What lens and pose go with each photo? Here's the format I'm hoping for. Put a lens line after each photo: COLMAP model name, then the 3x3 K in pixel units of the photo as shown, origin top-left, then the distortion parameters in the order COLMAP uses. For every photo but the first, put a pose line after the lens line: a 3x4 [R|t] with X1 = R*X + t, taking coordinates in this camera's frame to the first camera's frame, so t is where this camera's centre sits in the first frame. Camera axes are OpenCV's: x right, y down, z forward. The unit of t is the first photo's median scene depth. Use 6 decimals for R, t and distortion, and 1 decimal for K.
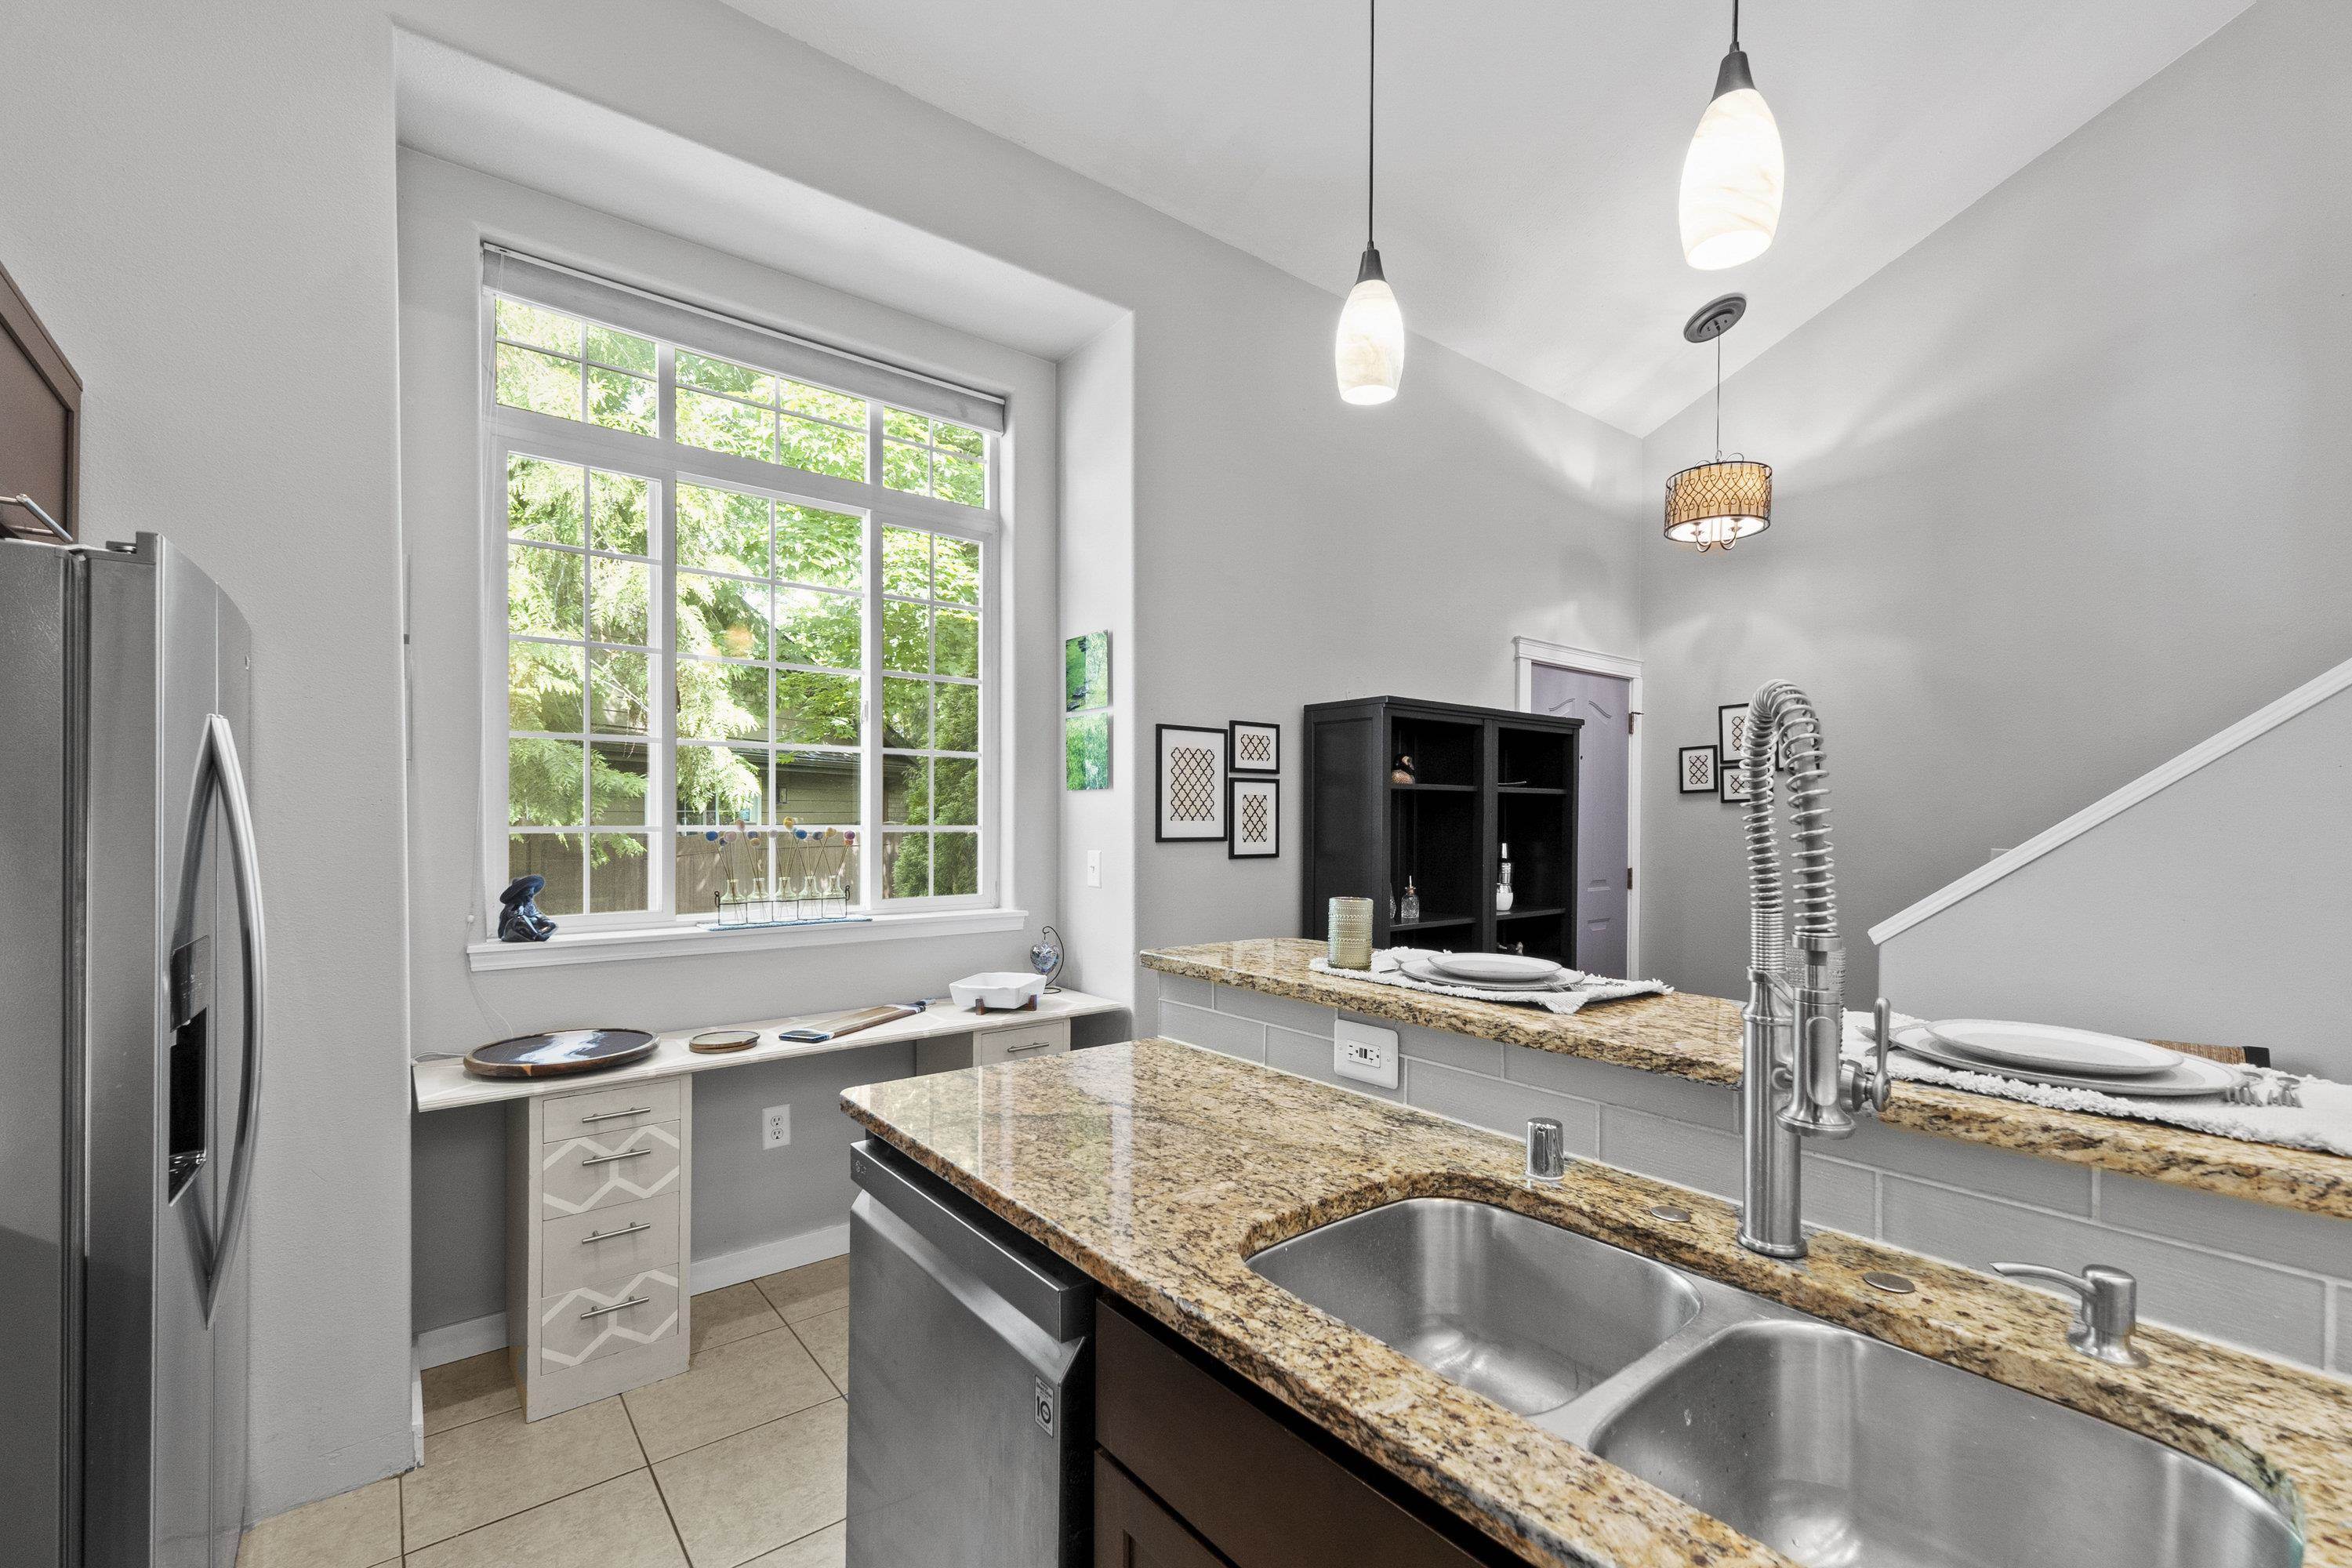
lens RADIAL K [[1005.5, 0, 1172.4], [0, 1005.5, 804.5], [0, 0, 1]] dist [0.007779, -0.000086]
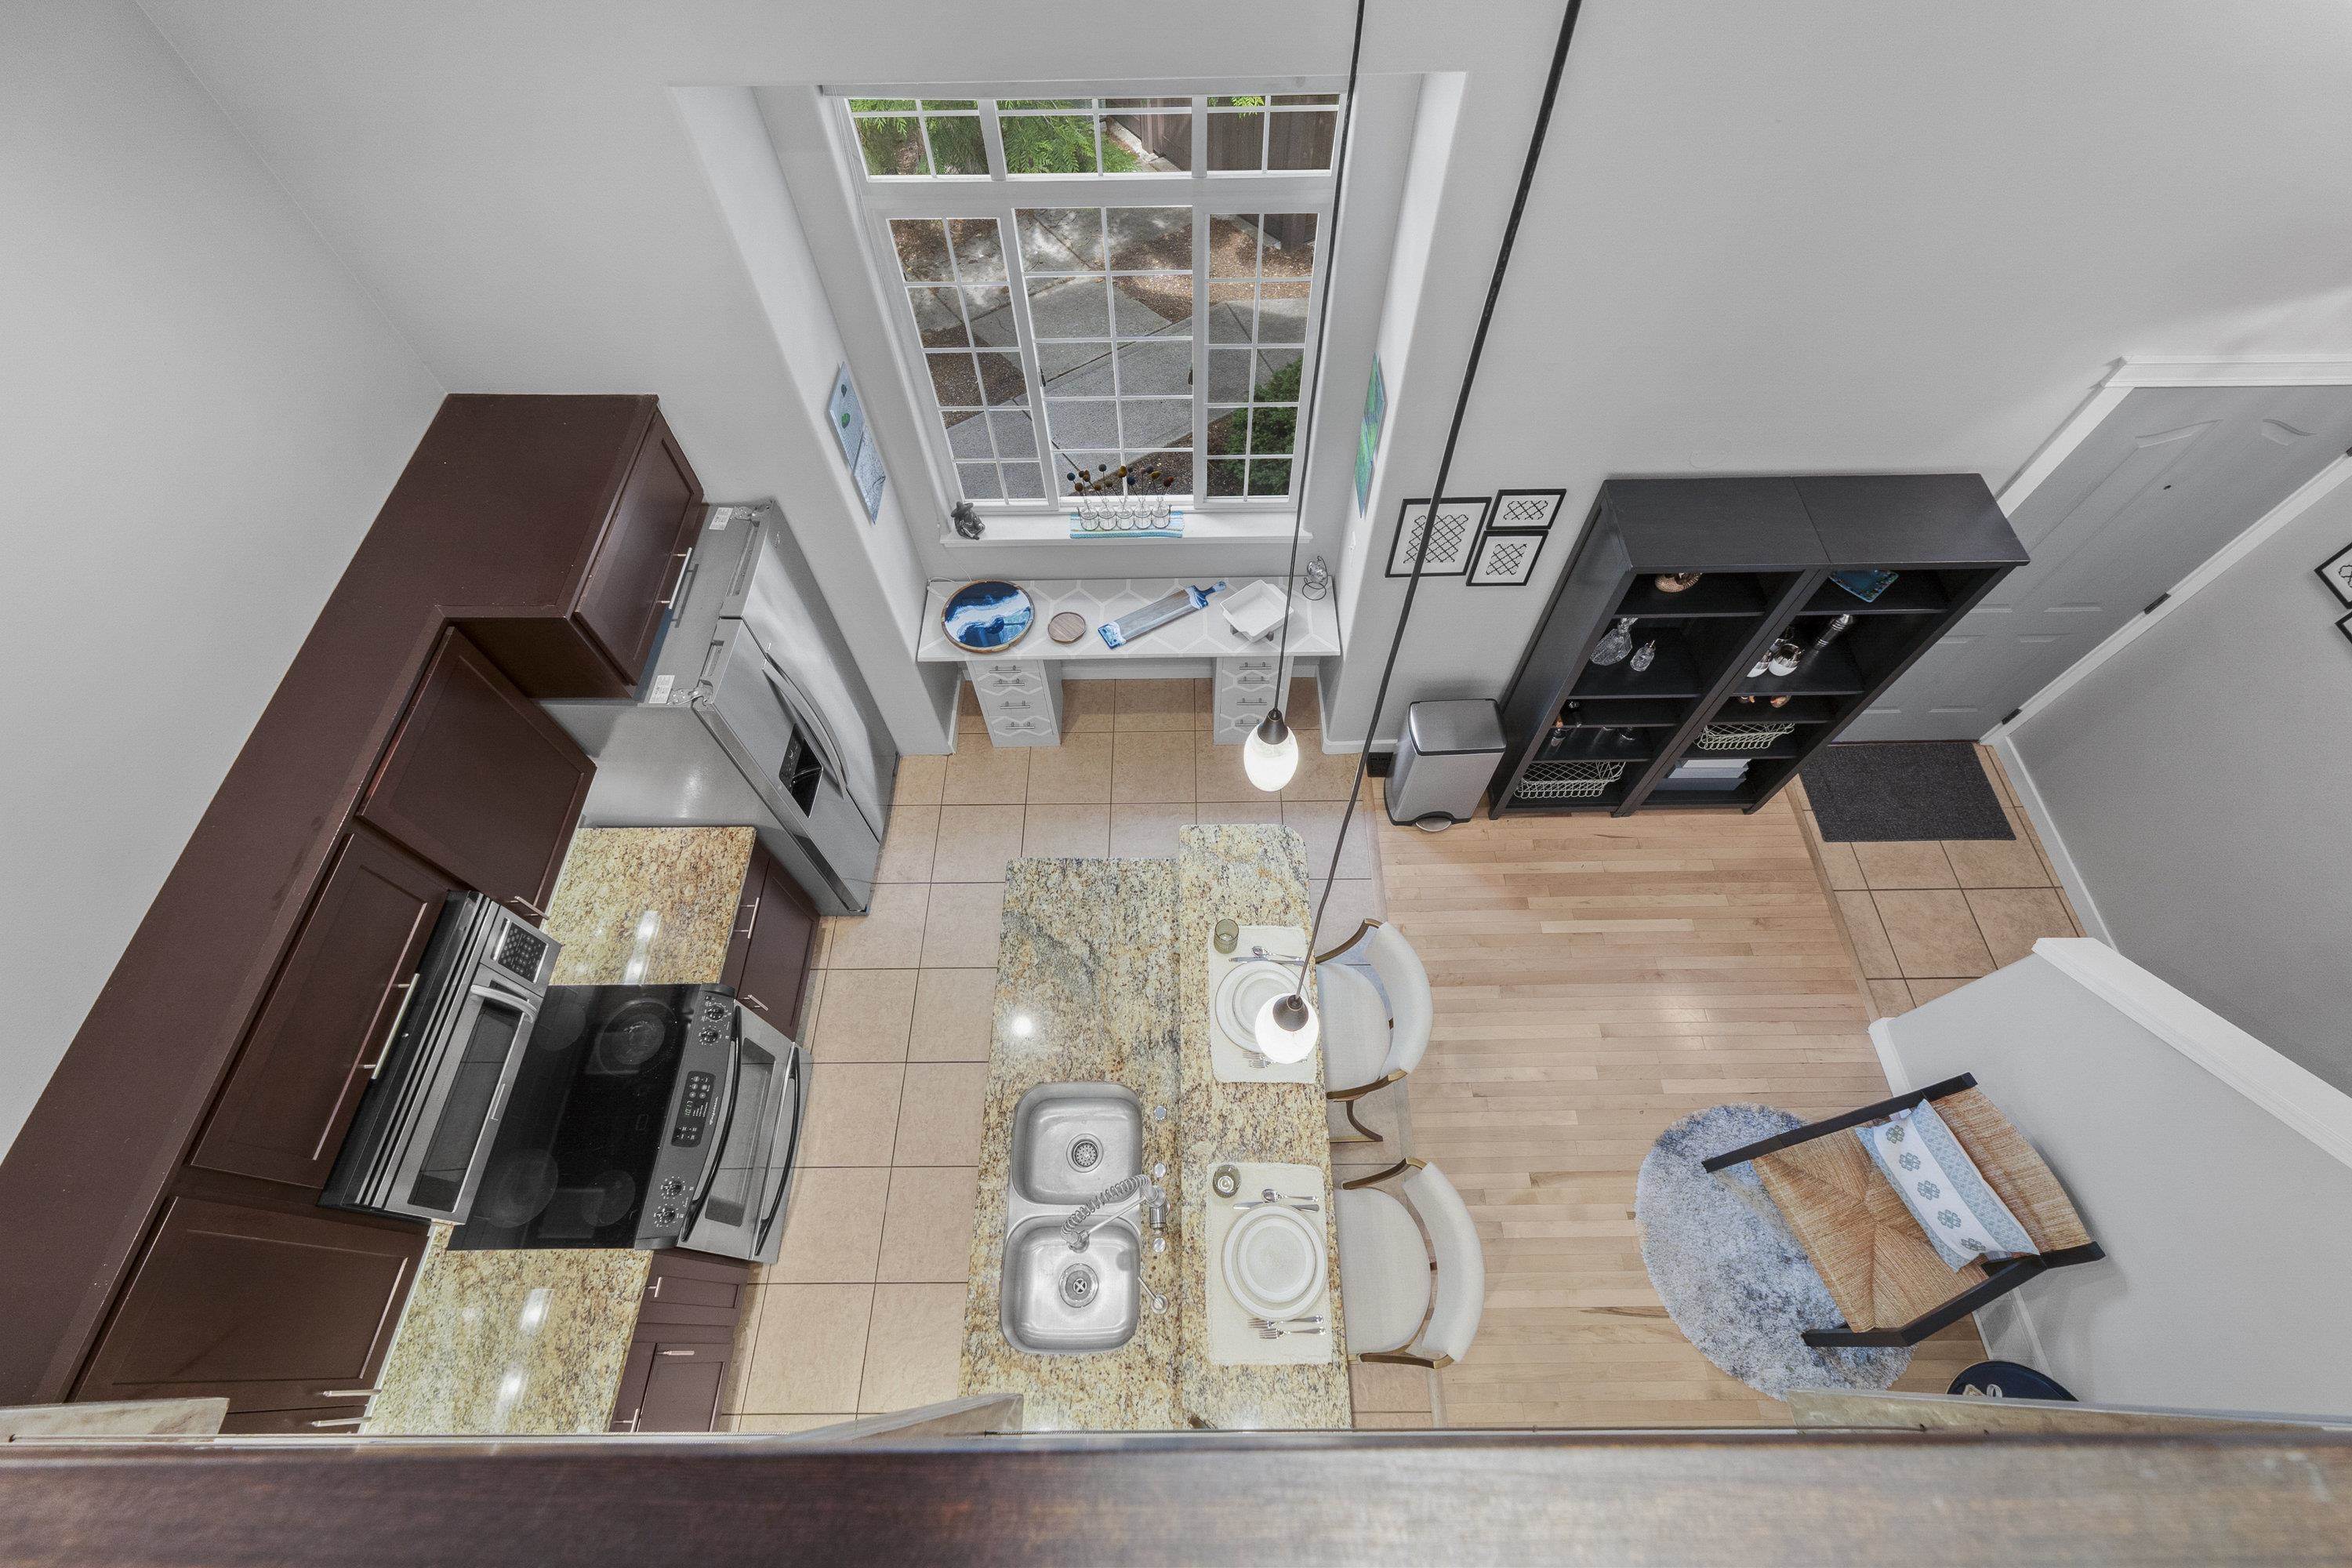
lens RADIAL K [[1005.5, 0, 1176.2], [0, 1005.5, 773.4], [0, 0, 1]] dist [0.007779, -0.000086]
pose [[0.787162, 0.519033, -0.333138, 0.300582], [0.022923, 0.515159, 0.856788, -0.847869], [0.616320, -0.682067, 0.393616, 0.235832]]
